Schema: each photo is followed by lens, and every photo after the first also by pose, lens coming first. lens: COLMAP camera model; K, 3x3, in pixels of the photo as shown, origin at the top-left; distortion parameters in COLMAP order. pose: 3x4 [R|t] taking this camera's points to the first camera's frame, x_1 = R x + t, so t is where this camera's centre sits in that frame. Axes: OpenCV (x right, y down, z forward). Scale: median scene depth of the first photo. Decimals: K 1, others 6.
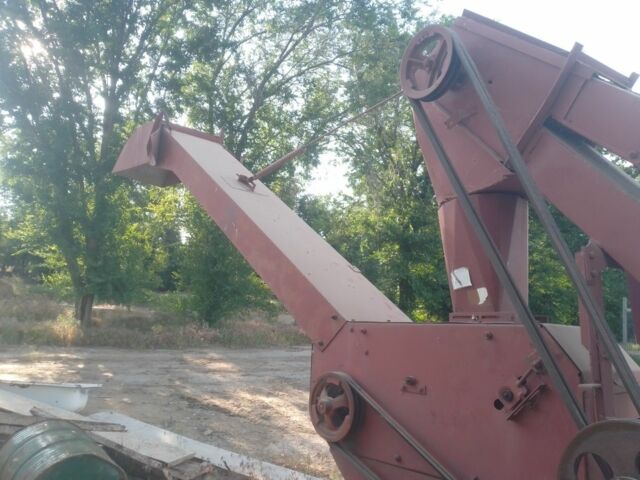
lens RADIAL K [[497.8, 0, 320.0], [0, 497.8, 240.0], [0, 0, 1]] dist [0.059183, -0.132462]
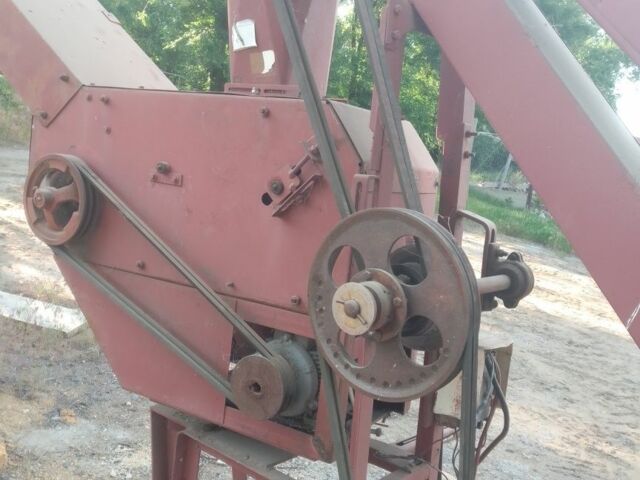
lens RADIAL K [[661.5, 0, 320.0], [0, 661.5, 240.0], [0, 0, 1]] dist [0.101632, -0.232186]
pose [[0.948654, 0.028652, 0.315014, 0.091007], [-0.127662, 0.945858, 0.298420, 0.055104], [-0.289409, -0.323313, 0.900950, 0.002203]]
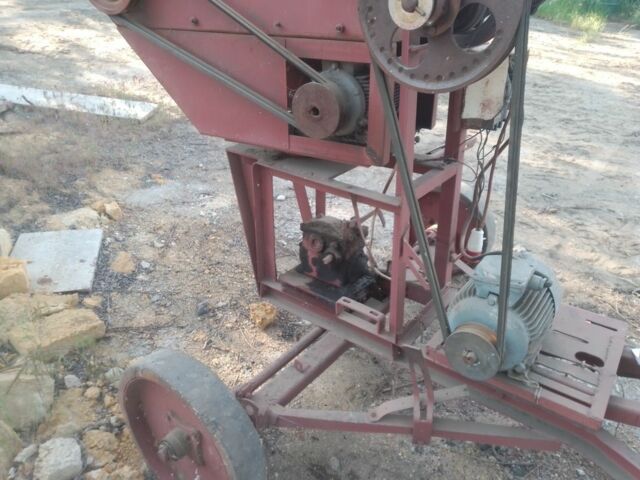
lens RADIAL K [[497.8, 0, 320.0], [0, 497.8, 240.0], [0, 0, 1]] dist [0.059183, -0.132462]
pose [[0.943851, -0.195223, 0.266521, 0.054473], [-0.017583, 0.775903, 0.630607, 0.175543], [-0.329904, -0.599885, 0.728904, 0.064018]]
